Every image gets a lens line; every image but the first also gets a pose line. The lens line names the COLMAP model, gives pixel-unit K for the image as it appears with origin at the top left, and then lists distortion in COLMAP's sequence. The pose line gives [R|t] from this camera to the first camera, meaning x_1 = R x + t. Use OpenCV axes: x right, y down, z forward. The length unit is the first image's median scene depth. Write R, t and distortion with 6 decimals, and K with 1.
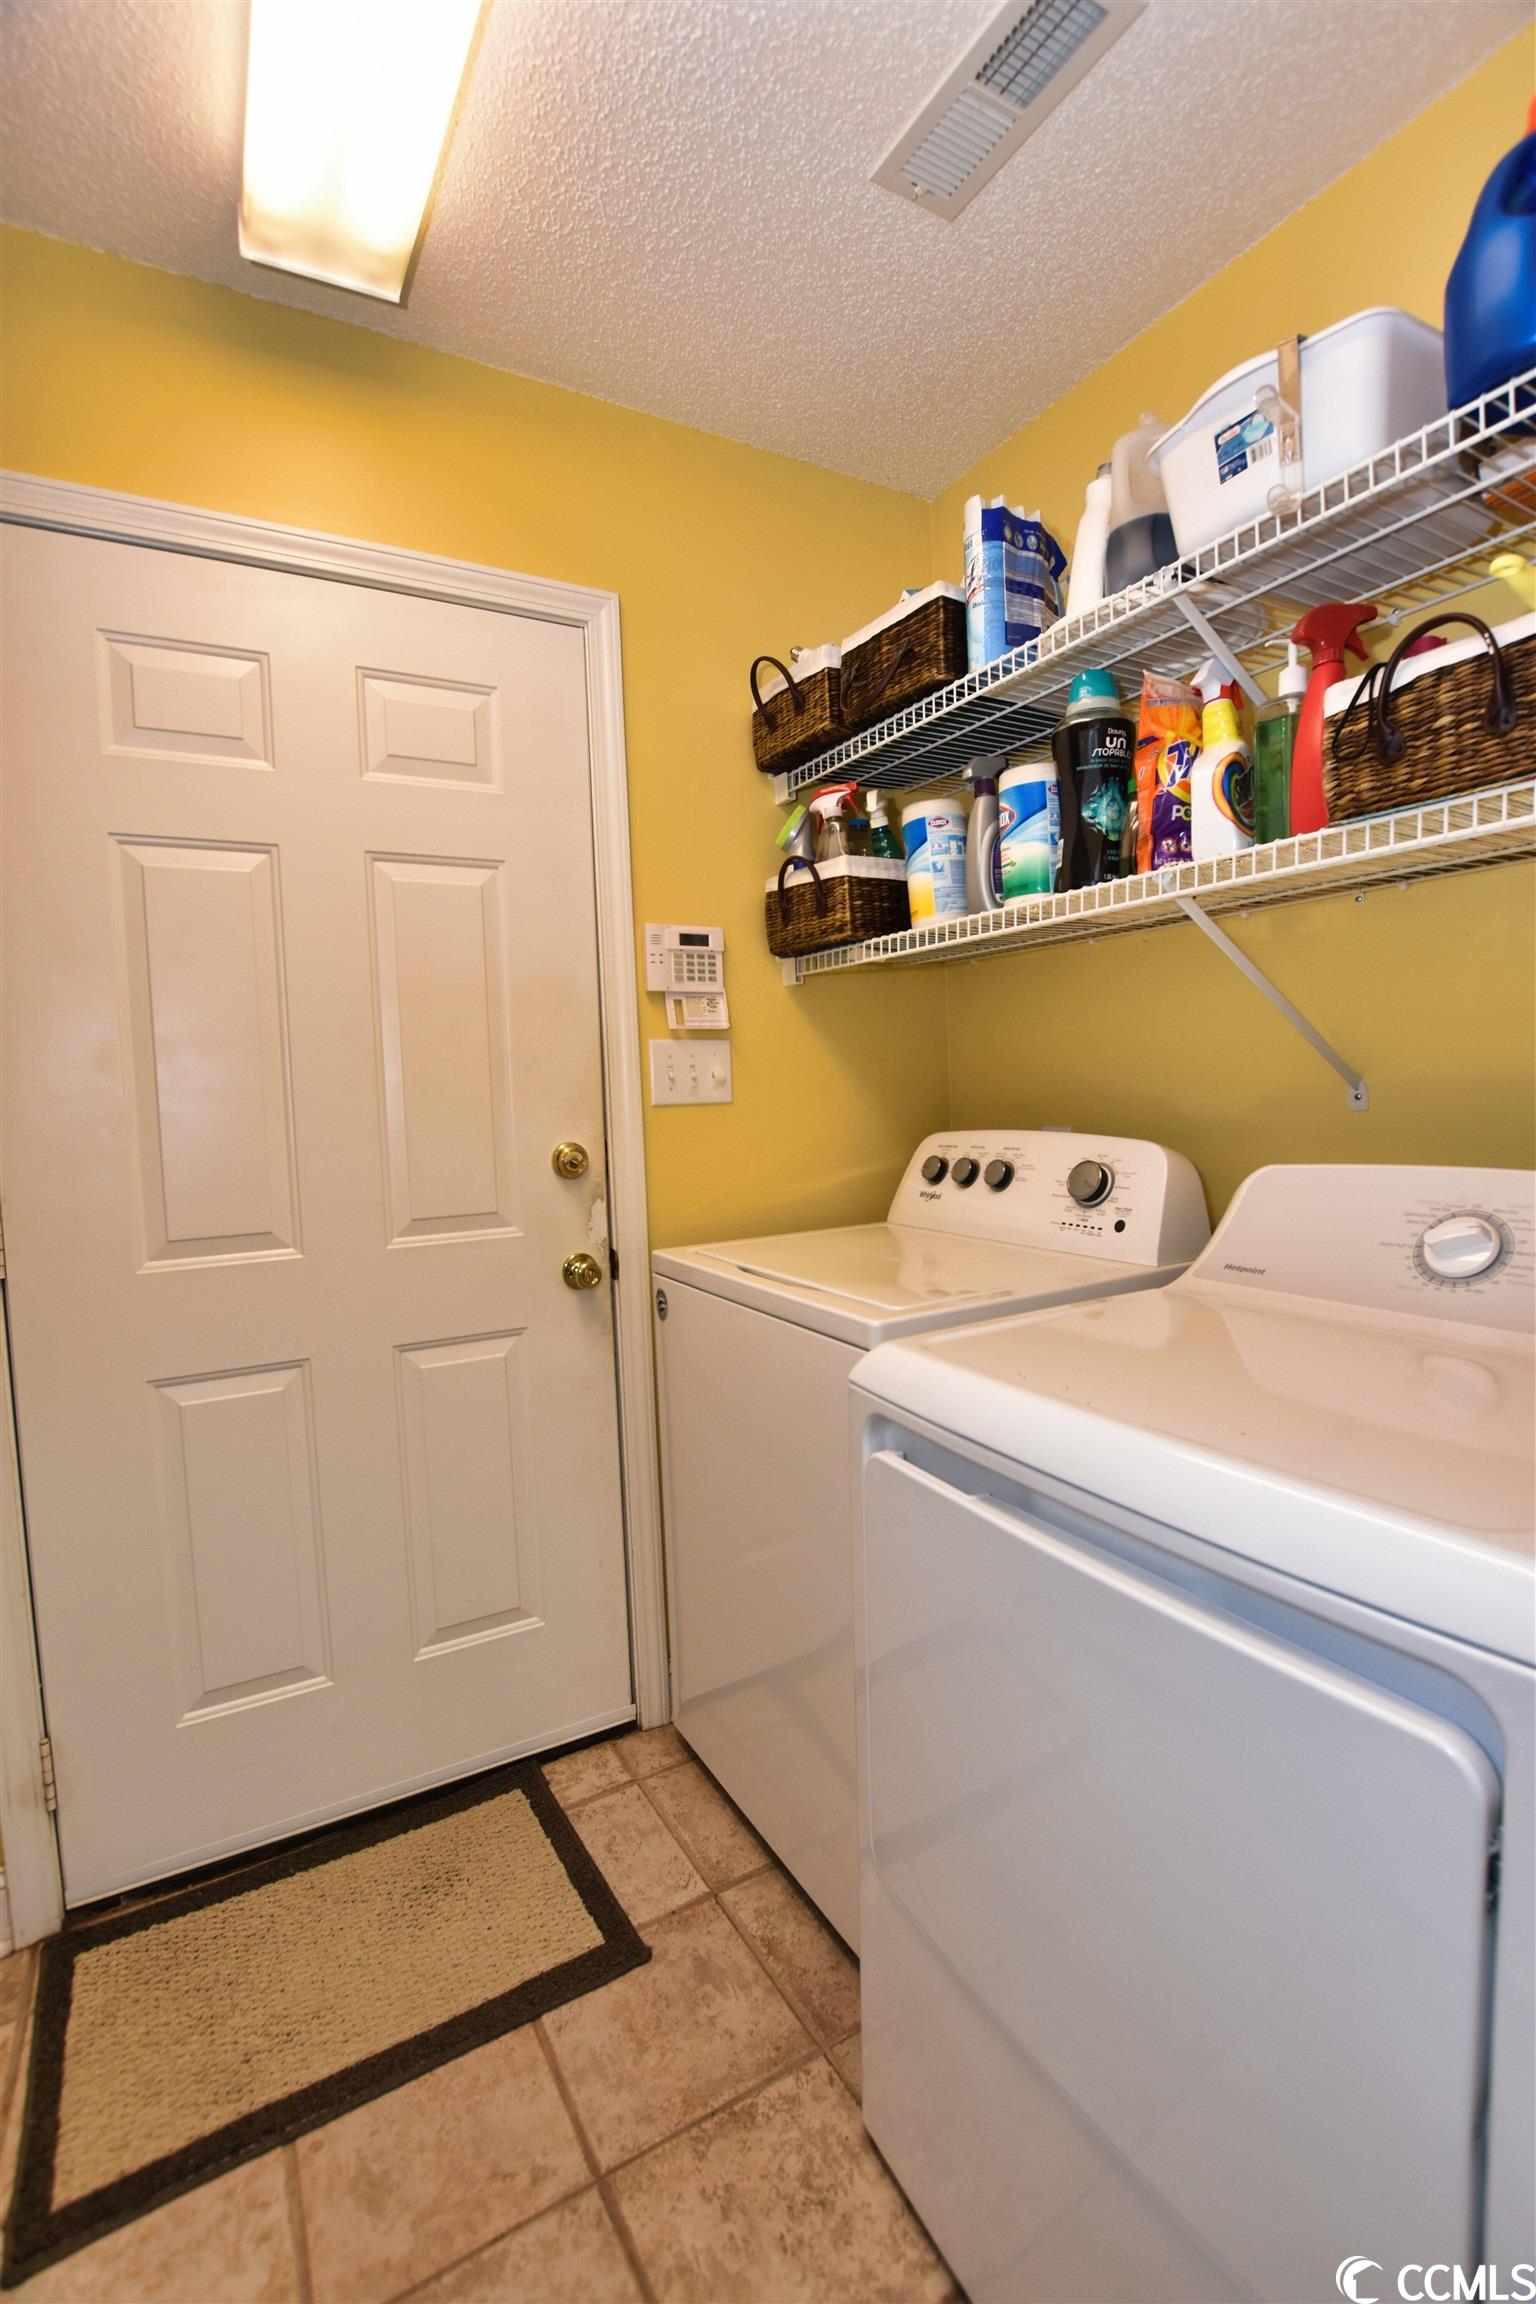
lens RADIAL K [[1047.1, 0, 768.0], [0, 1047.1, 1152.0], [0, 0, 1]] dist [-0.004938, -0.000114]
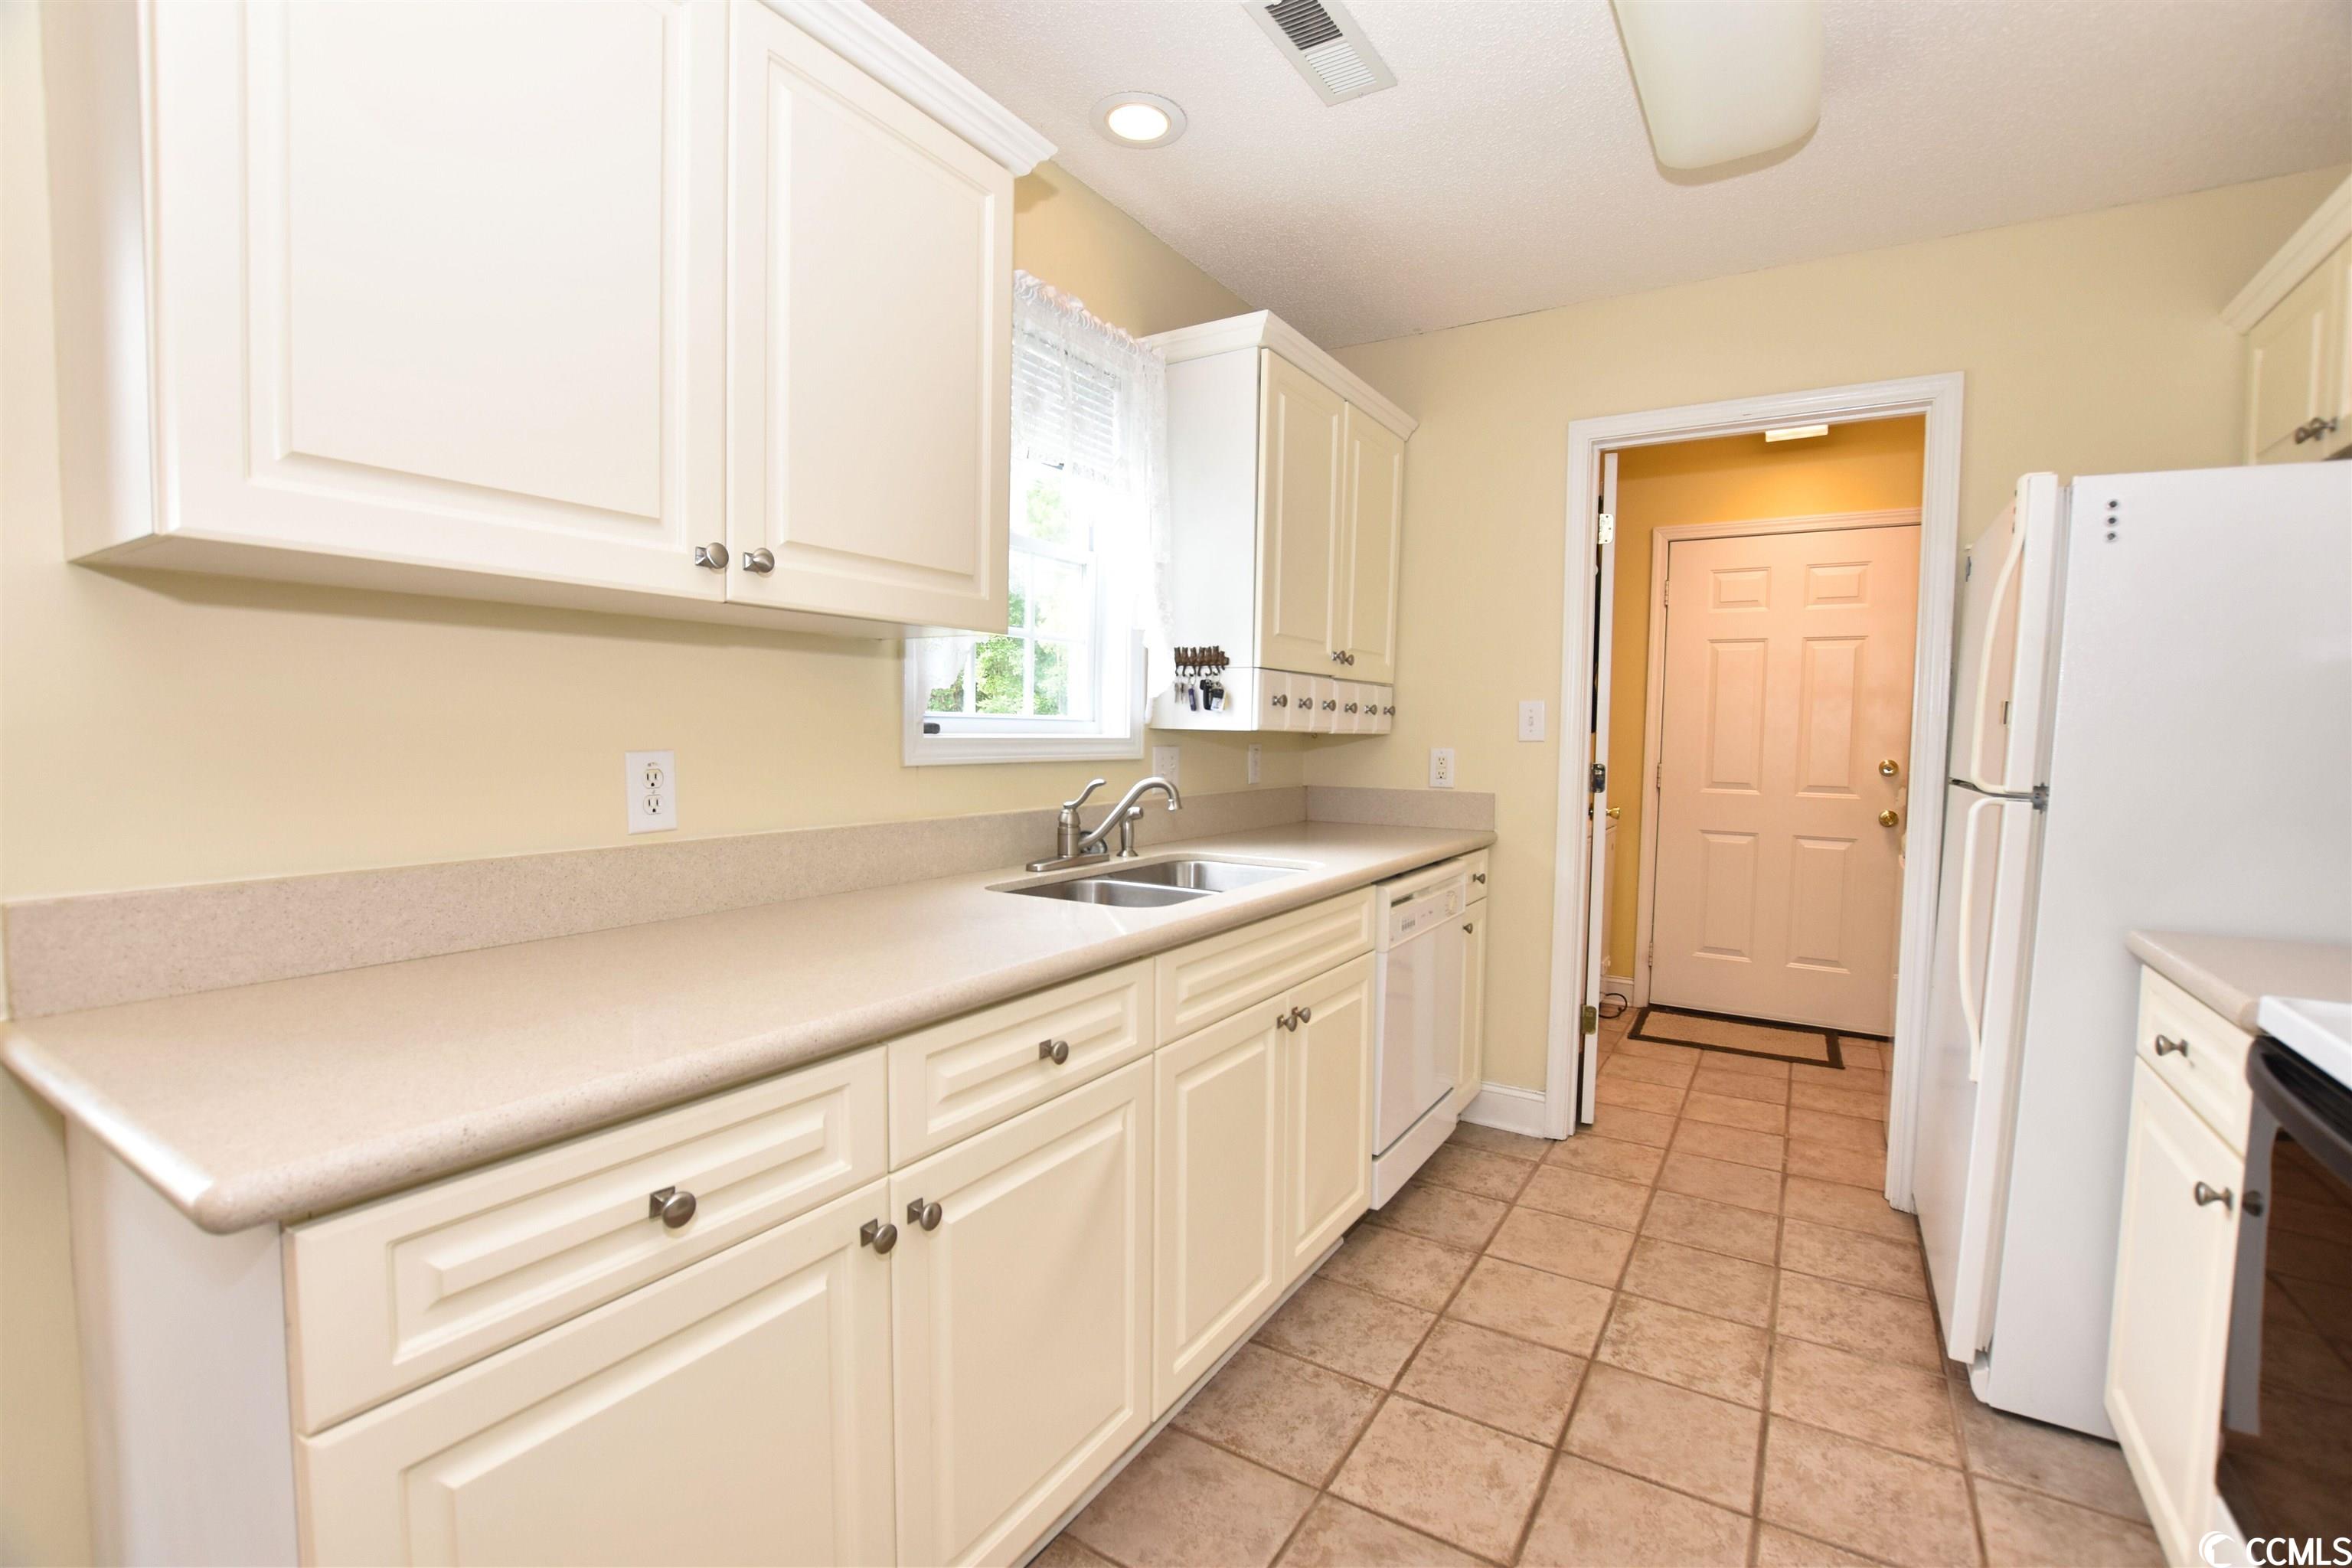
lens RADIAL K [[1039.3, 0, 1181.5], [0, 1039.3, 789.8], [0, 0, 1]] dist [-0.027904, 0.001068]
pose [[0.479352, 0.097675, -0.872171, 1.042674], [-0.089030, 0.994073, 0.062395, 0.053963], [0.873096, 0.047740, 0.485206, -1.422231]]
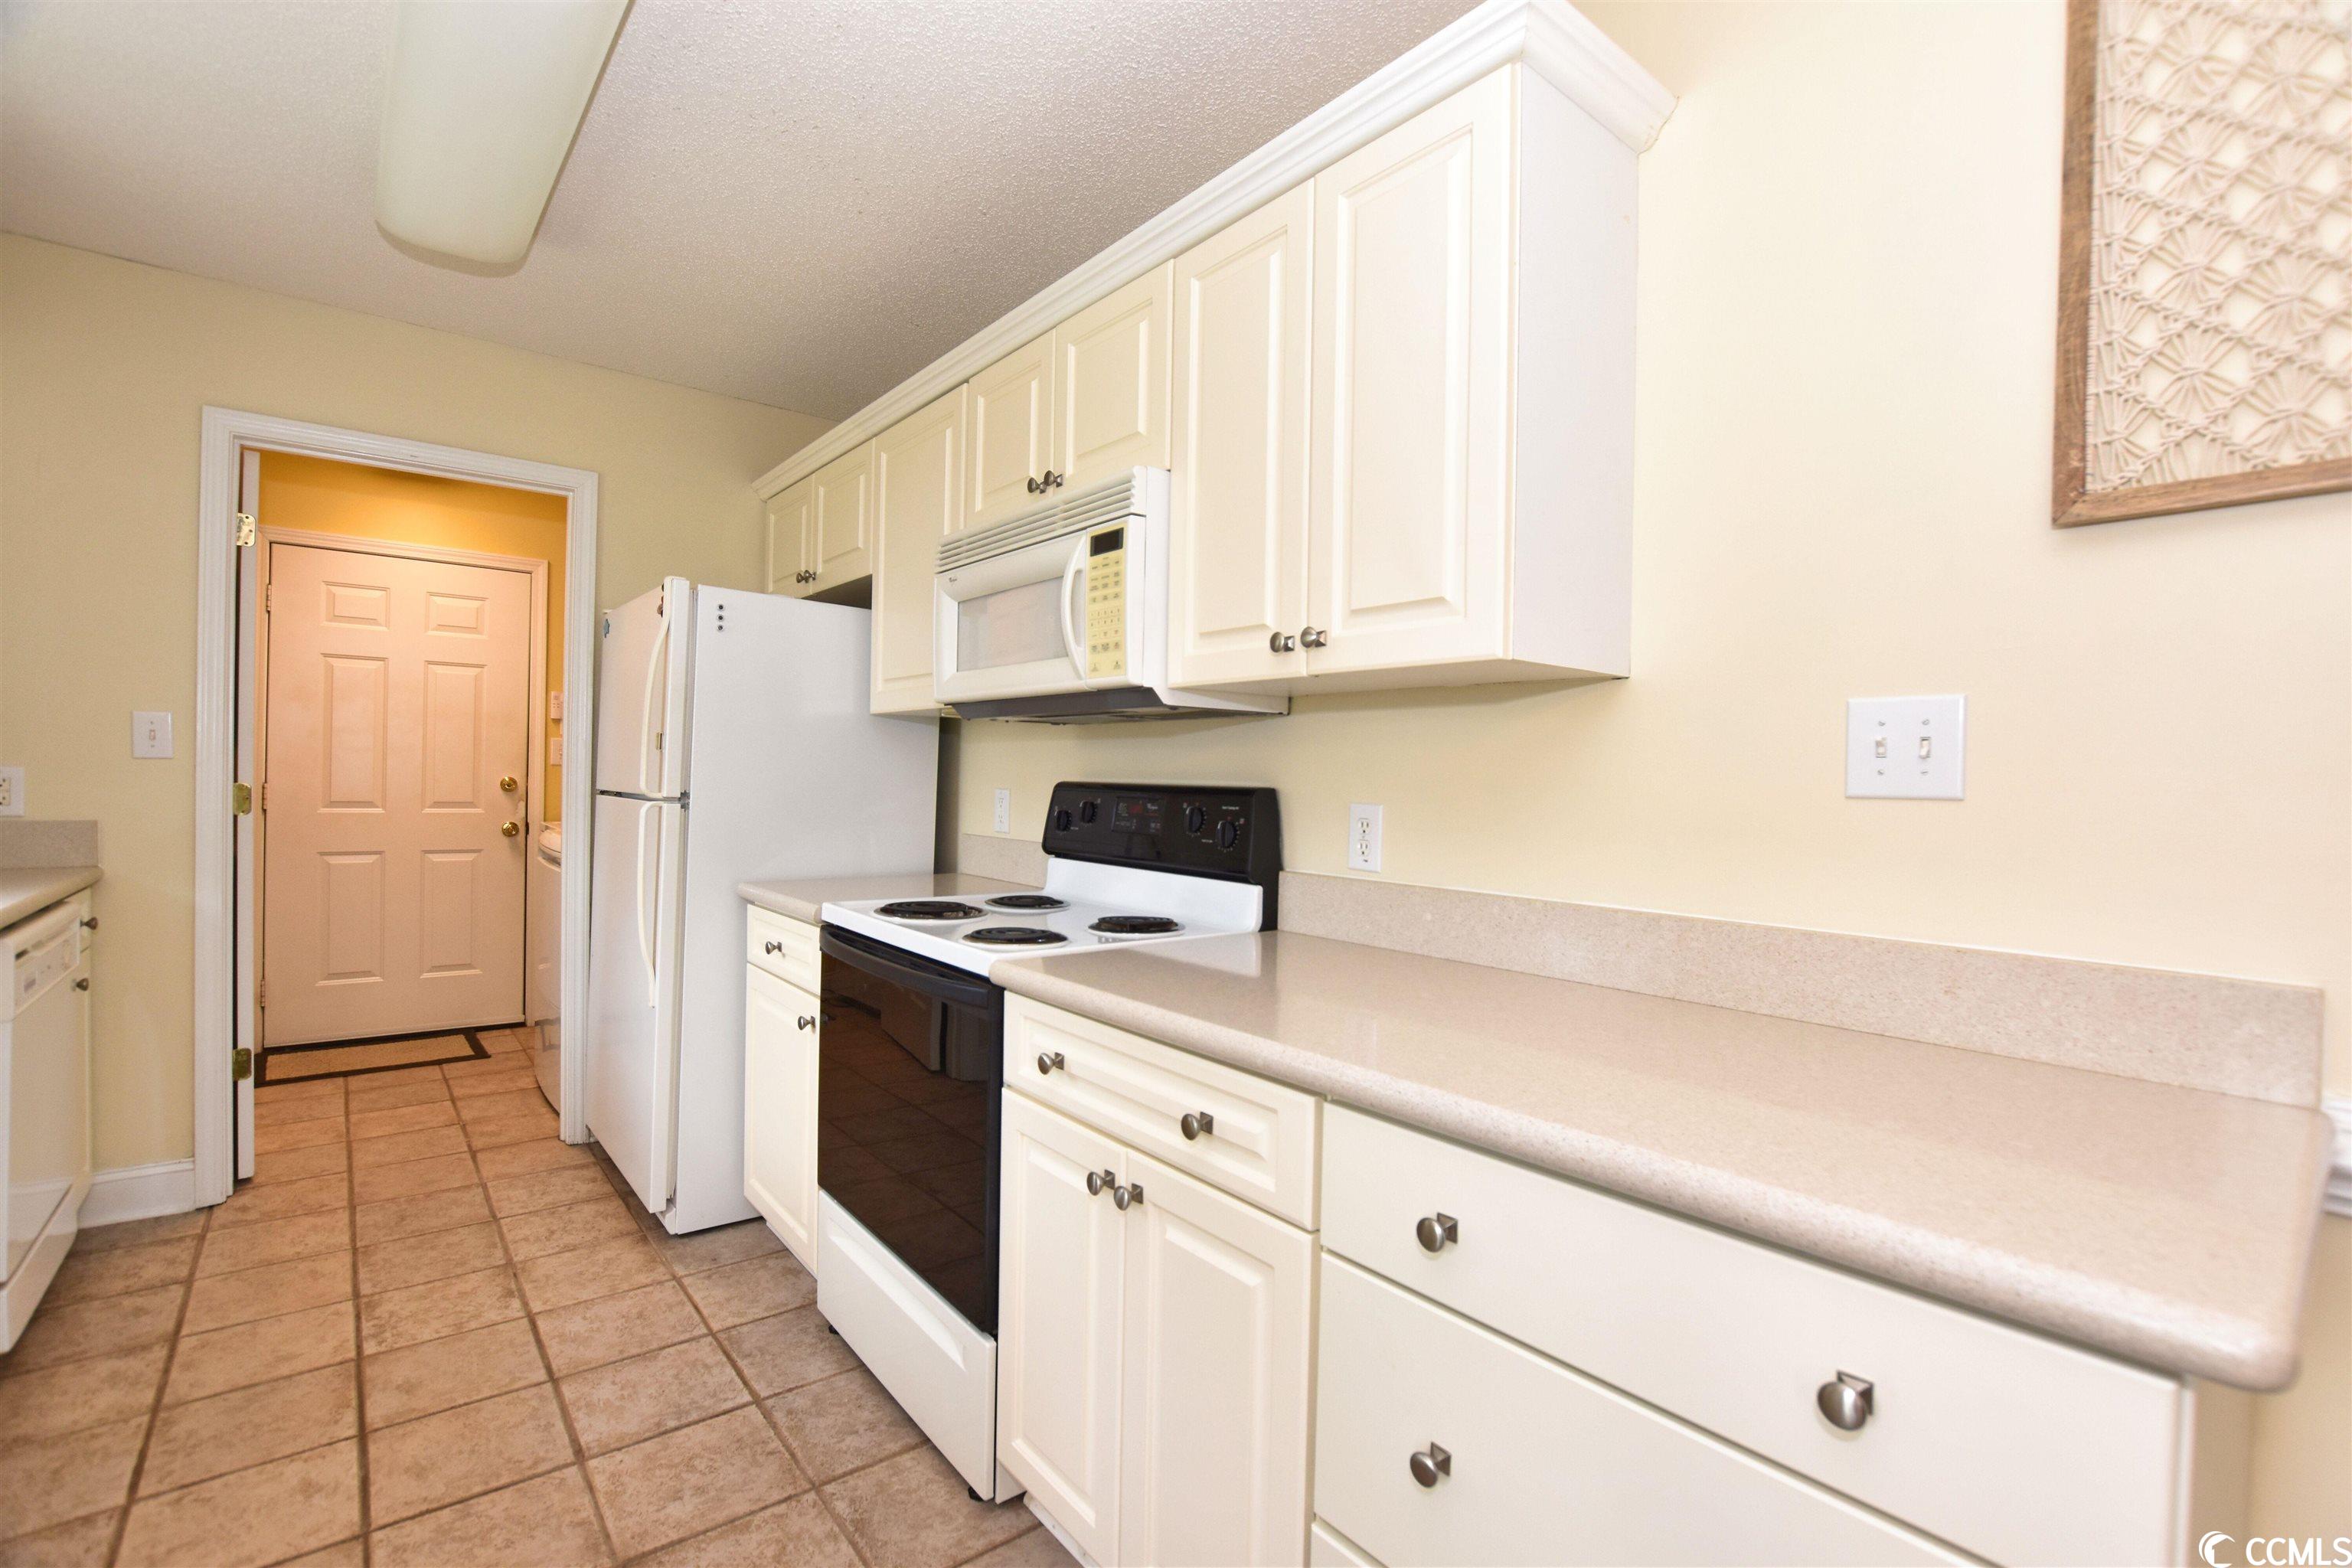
lens RADIAL K [[1039.3, 0, 1181.5], [0, 1039.3, 789.8], [0, 0, 1]] dist [-0.027904, 0.001068]
pose [[0.983213, 0.060583, 0.172111, 1.017301], [-0.051601, 0.997086, -0.056194, 0.080051], [-0.175014, 0.046369, 0.983473, -1.769926]]
